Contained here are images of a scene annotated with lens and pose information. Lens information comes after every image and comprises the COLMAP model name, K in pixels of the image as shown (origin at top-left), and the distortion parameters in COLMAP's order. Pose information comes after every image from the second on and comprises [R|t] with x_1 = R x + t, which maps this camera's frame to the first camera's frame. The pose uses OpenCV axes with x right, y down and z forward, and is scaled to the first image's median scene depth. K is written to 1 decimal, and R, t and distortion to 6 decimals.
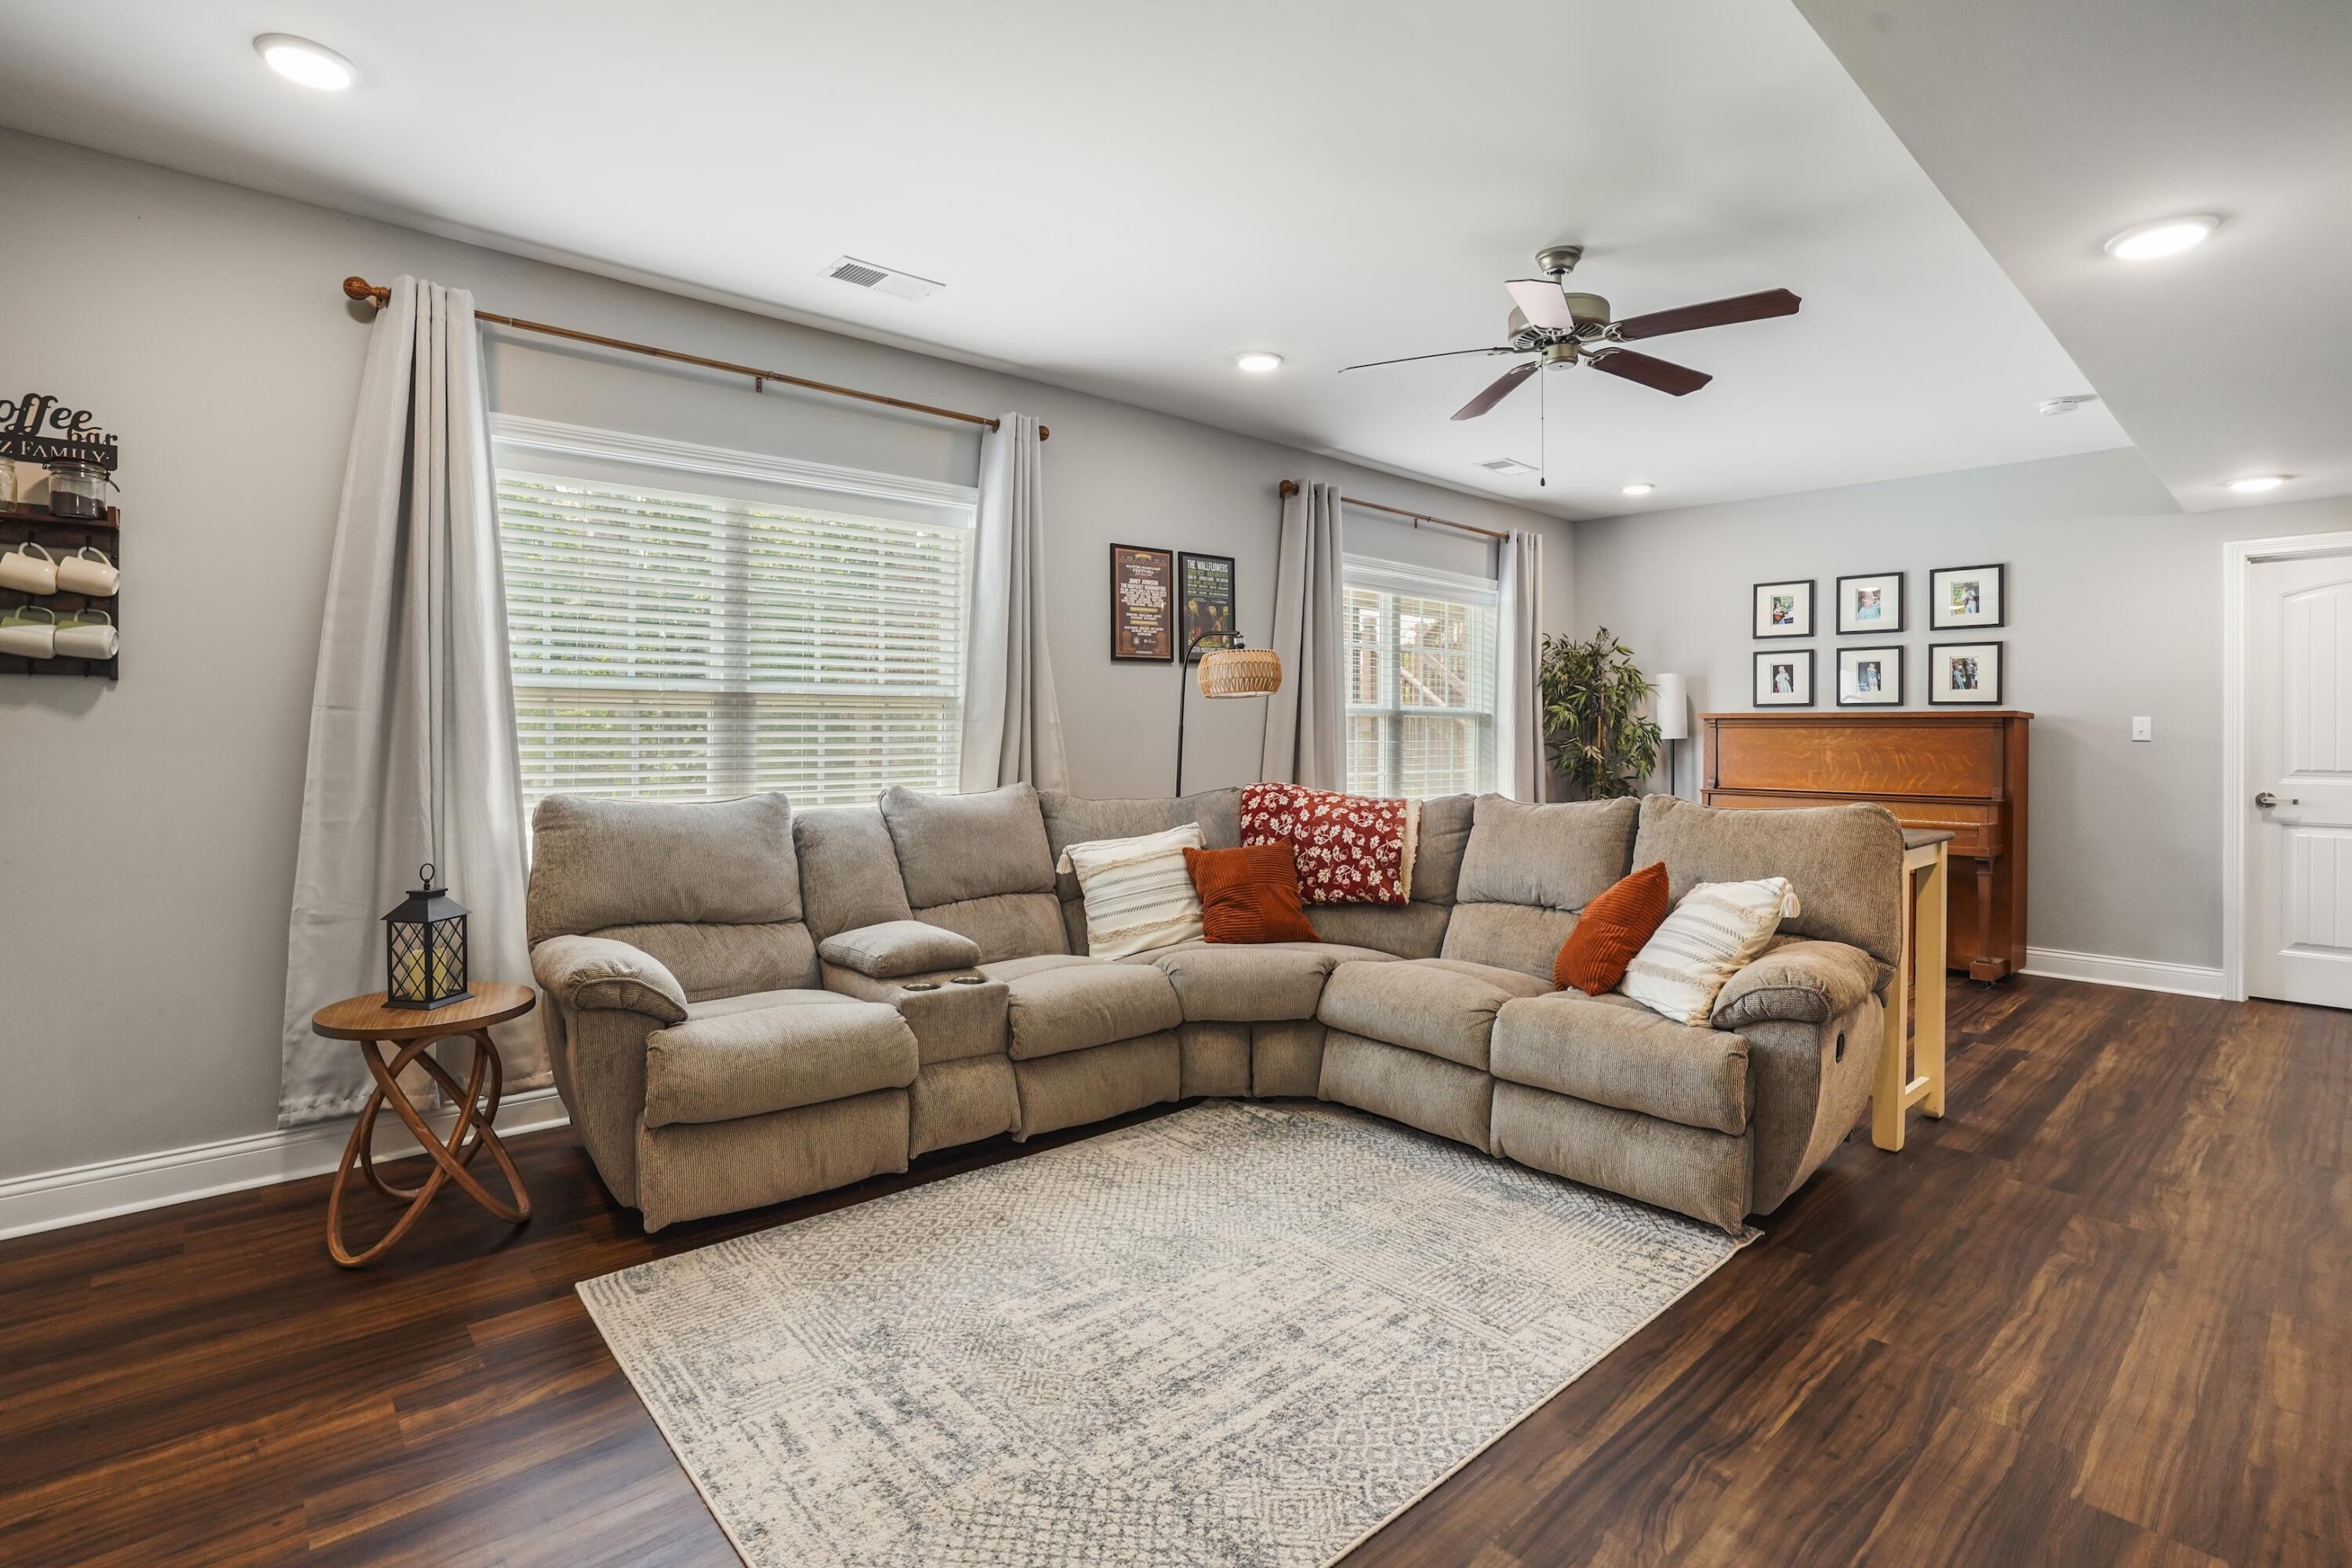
lens RADIAL K [[1106.2, 0, 1152.1], [0, 1106.2, 730.0], [0, 0, 1]] dist [-0.045108, 0.008949]
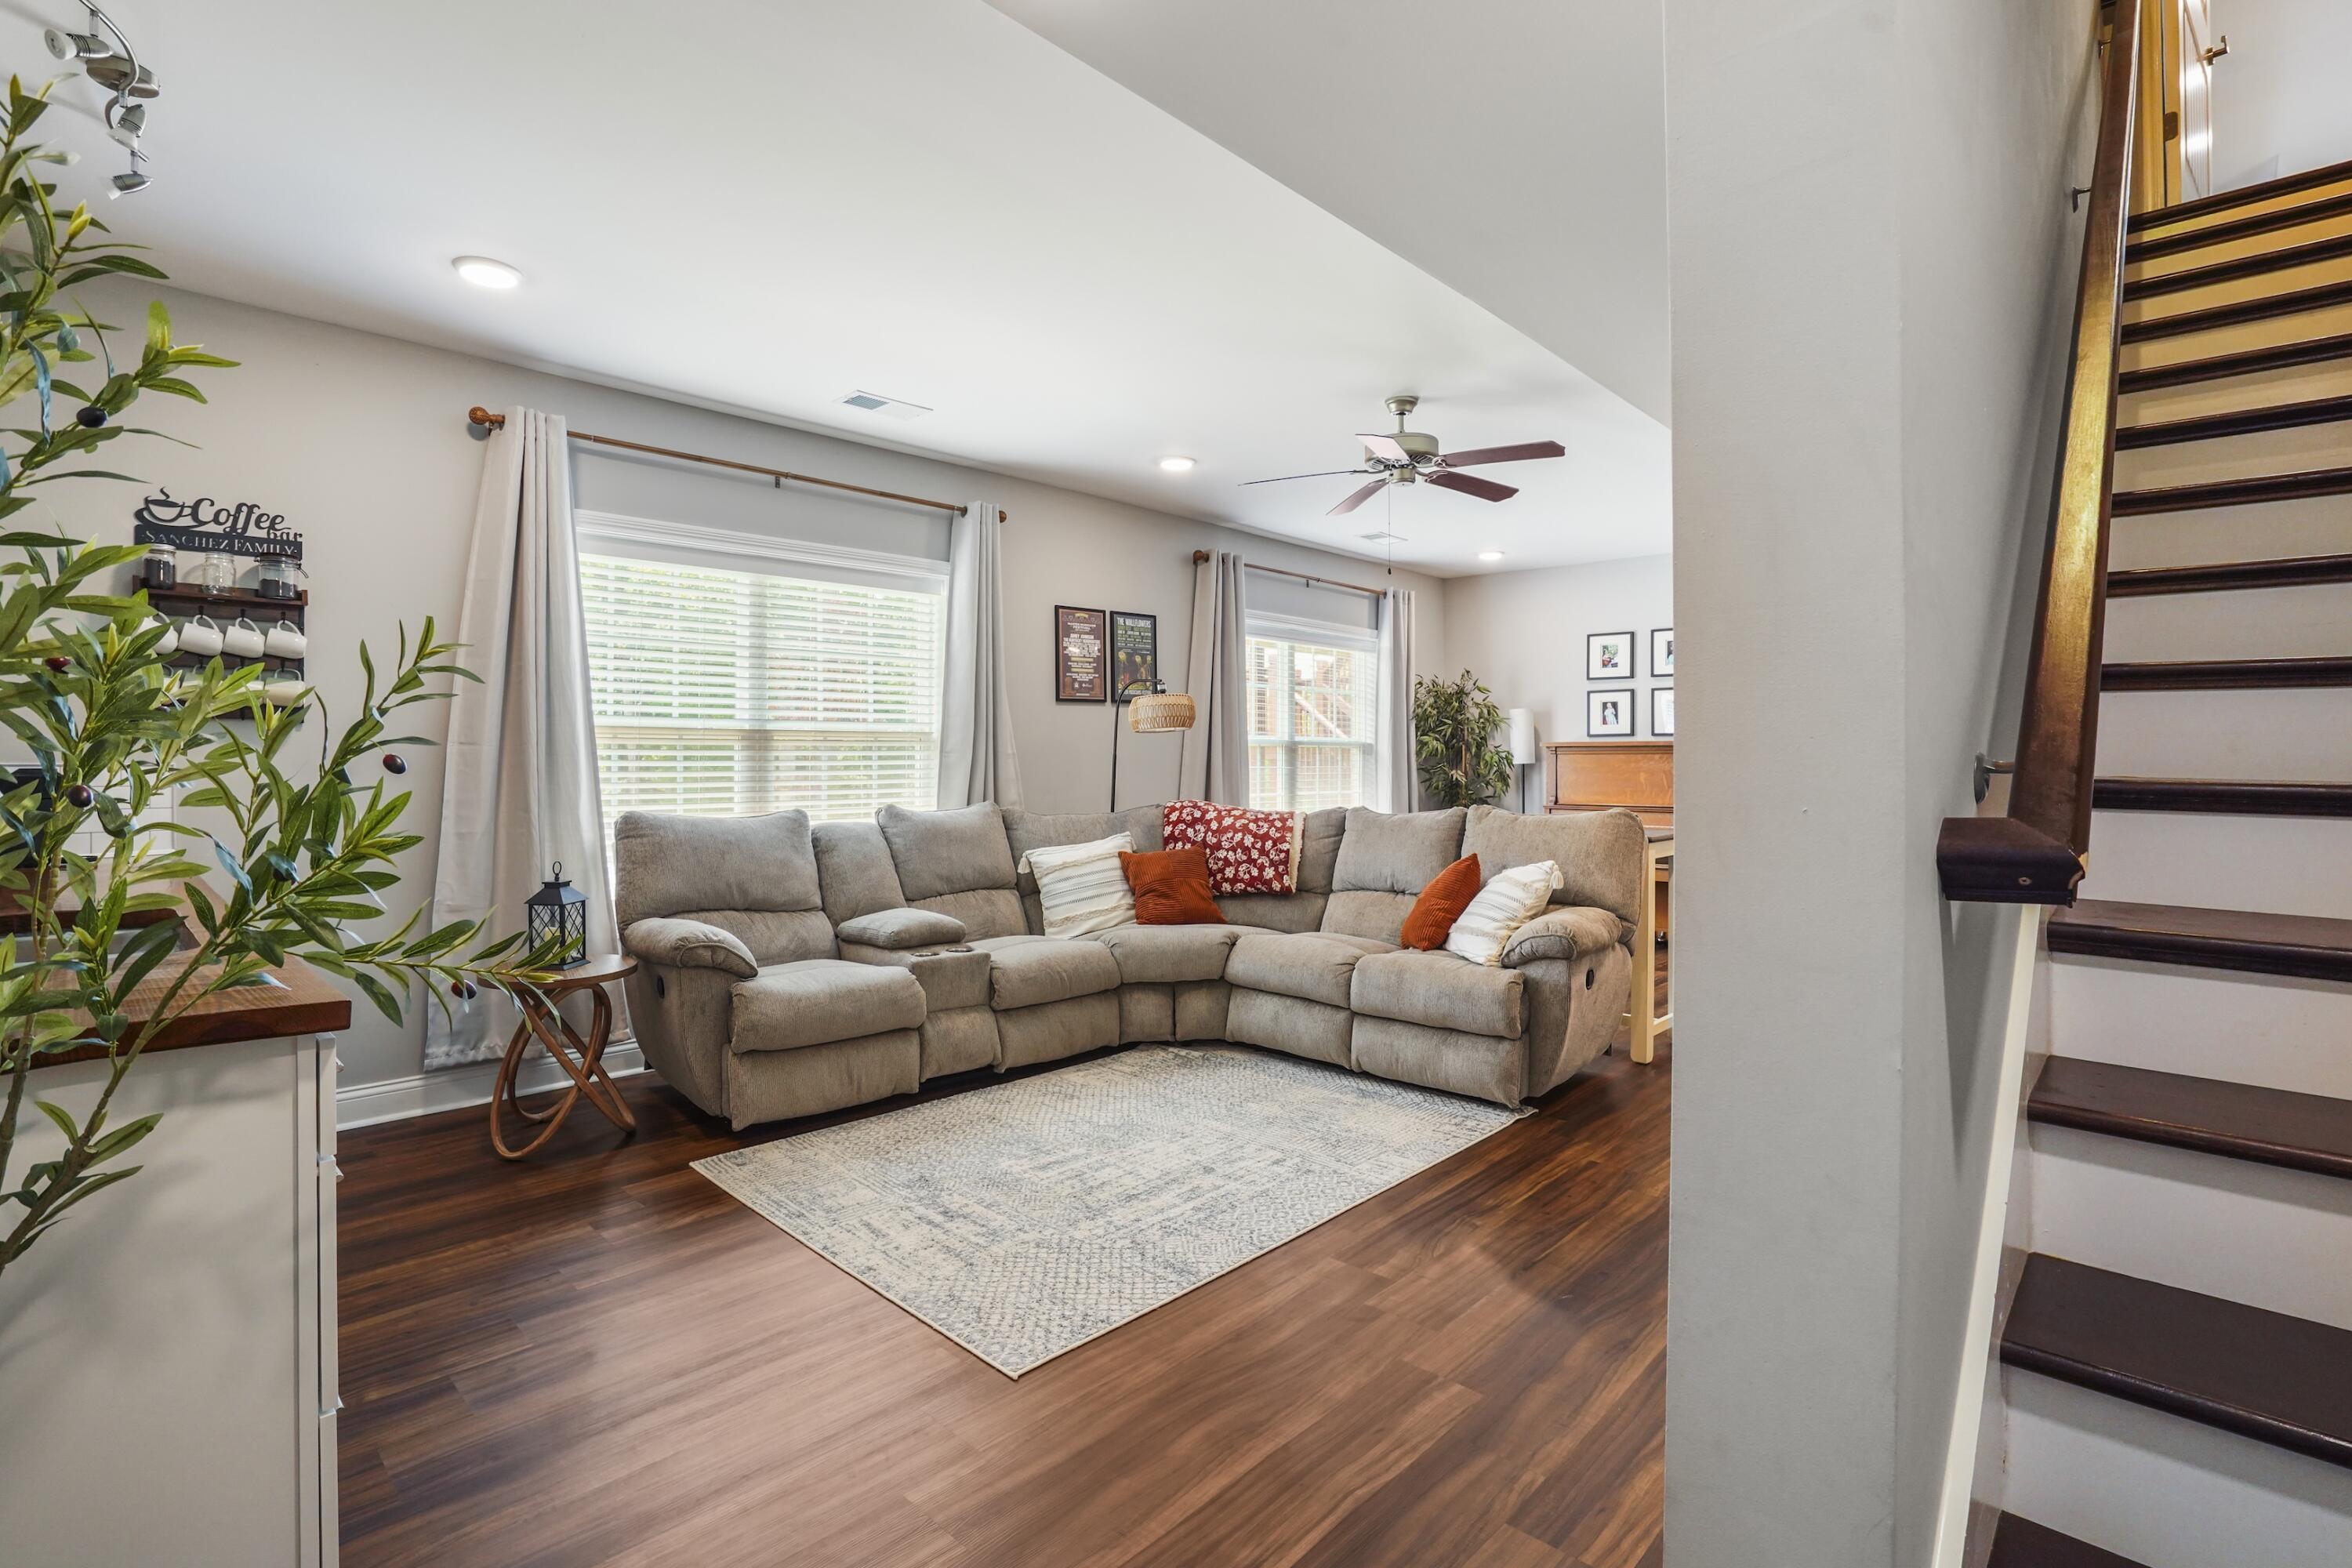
lens RADIAL K [[1106.2, 0, 1168.9], [0, 1106.2, 744.0], [0, 0, 1]] dist [-0.045108, 0.008949]
pose [[0.995674, -0.003613, 0.092847, -0.040836], [0.004865, 0.999900, -0.013255, 0.001036], [-0.092790, 0.013650, 0.995592, -0.338439]]
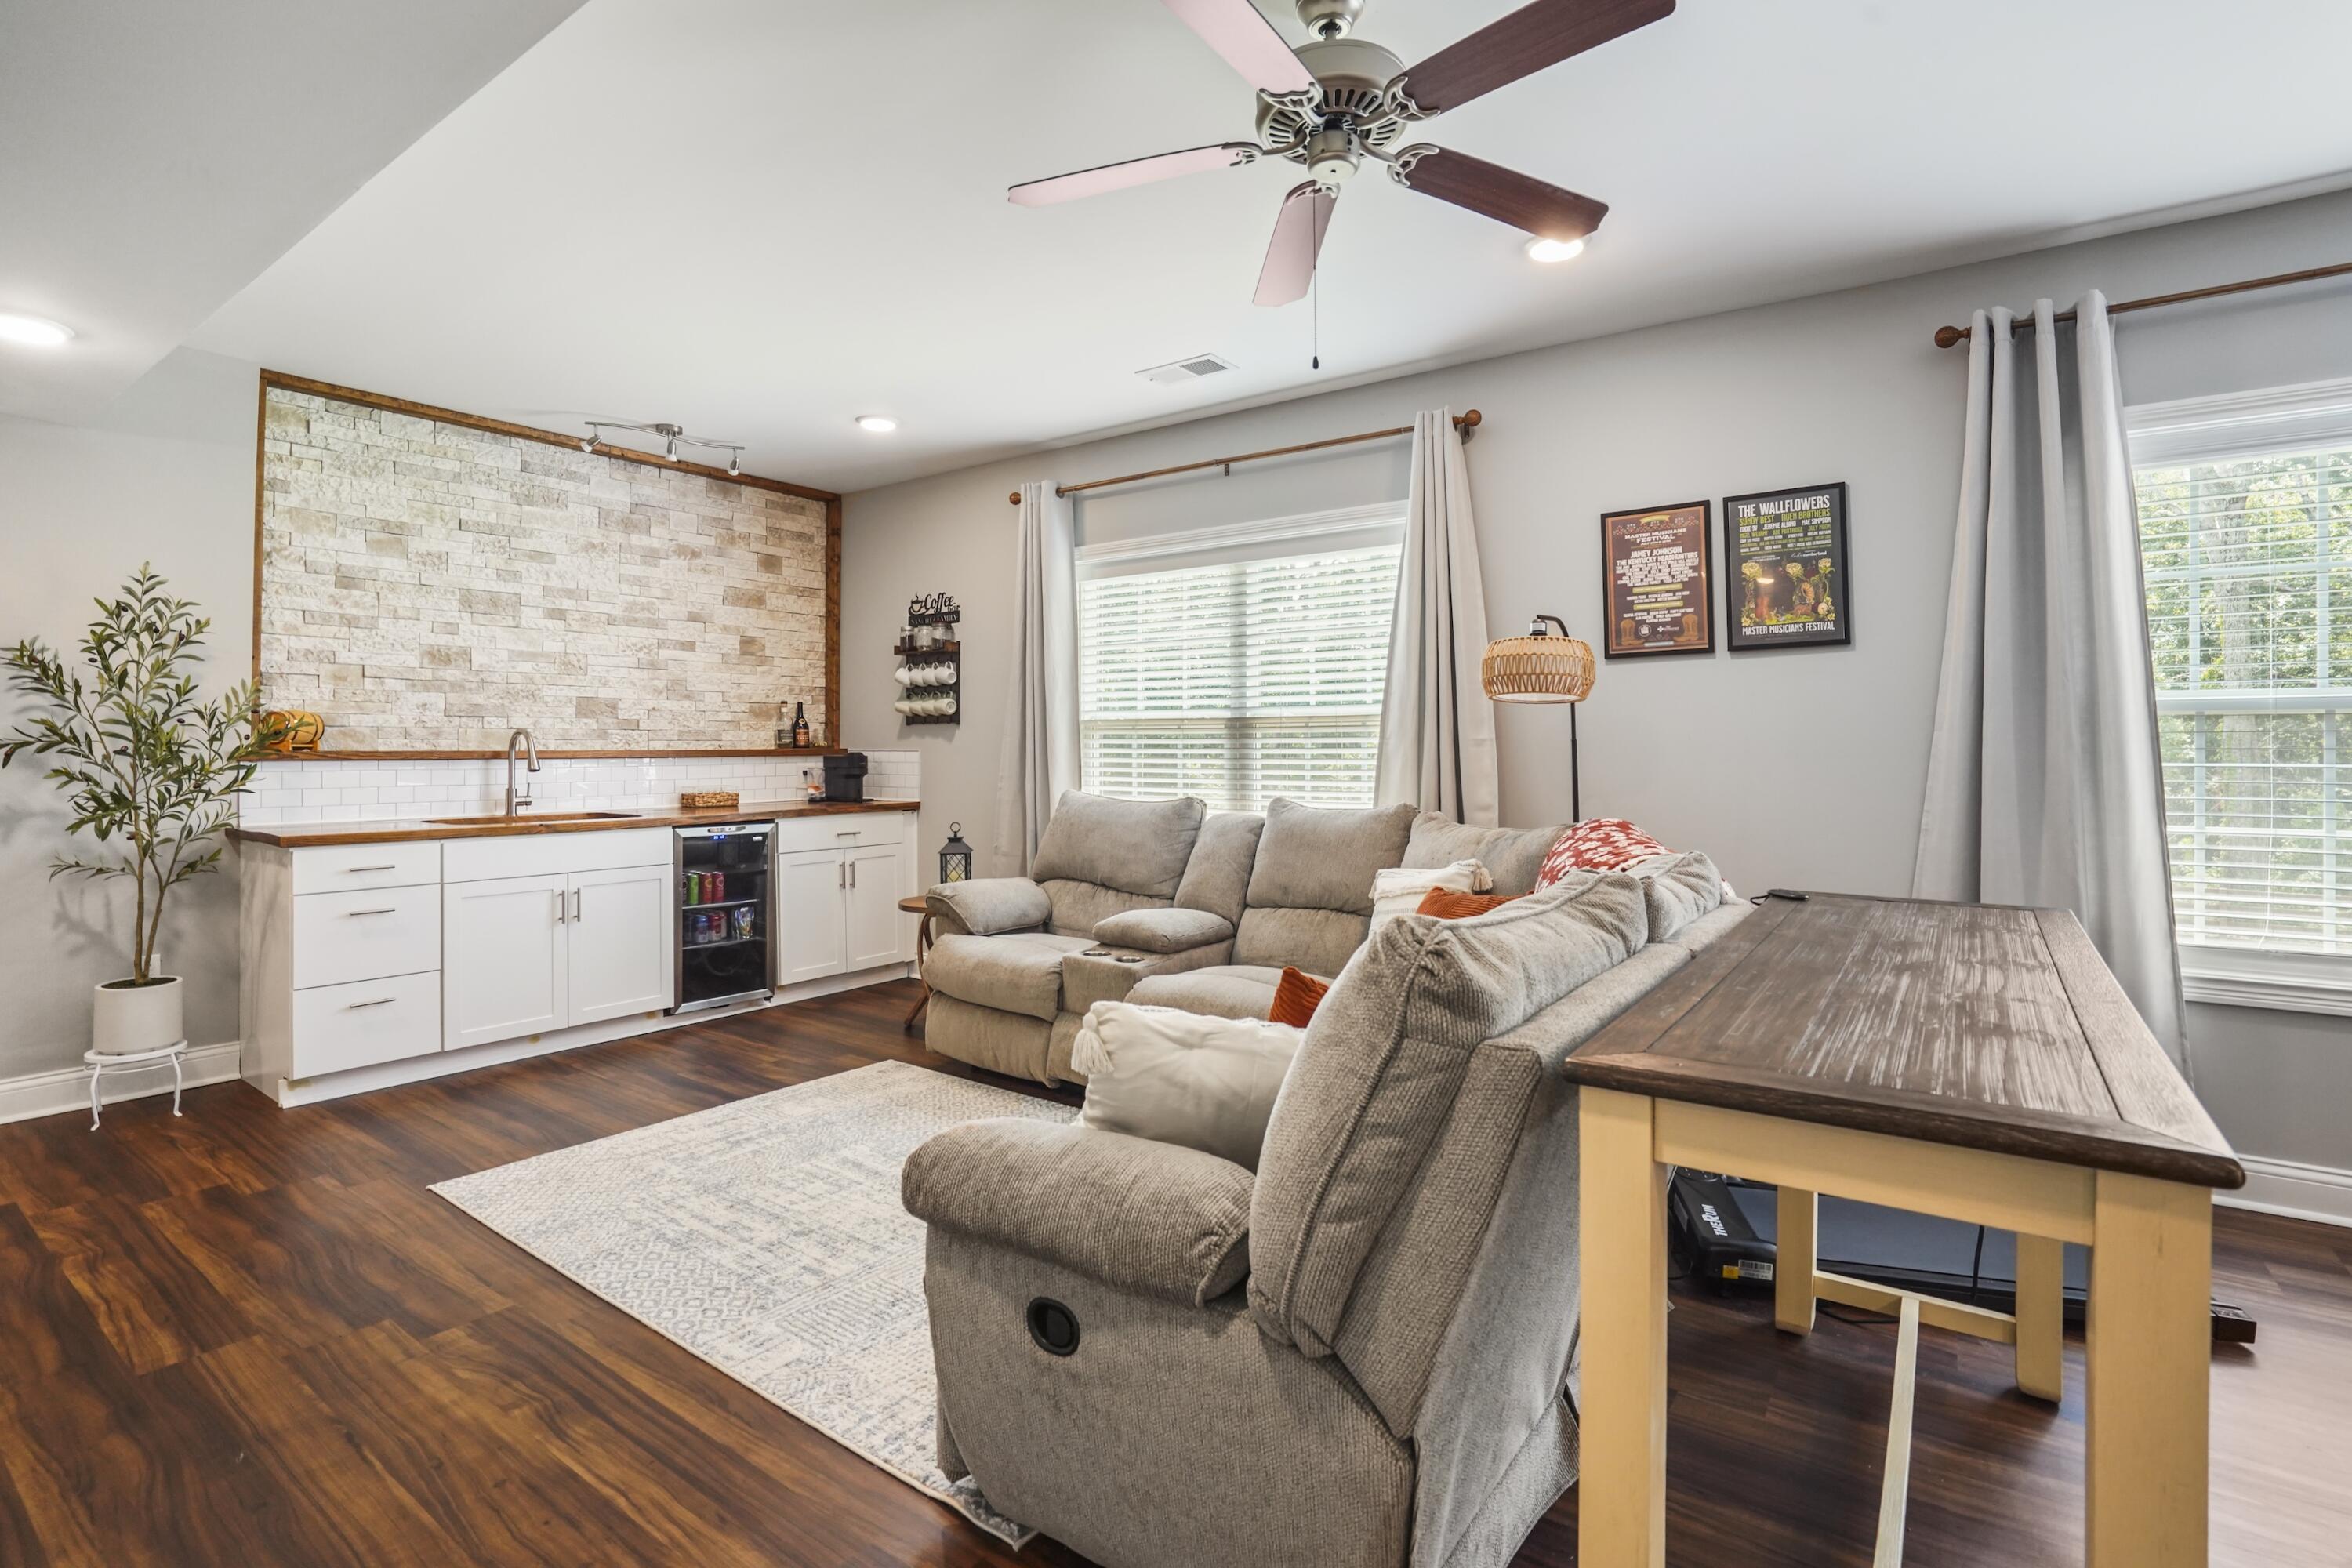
lens RADIAL K [[1106.2, 0, 1199.4], [0, 1106.2, 740.1], [0, 0, 1]] dist [-0.045108, 0.008949]
pose [[0.237148, -0.015883, -0.971344, 1.029199], [-0.004876, 0.999834, -0.017539, 0.016279], [0.971461, 0.008896, 0.237031, 0.821366]]
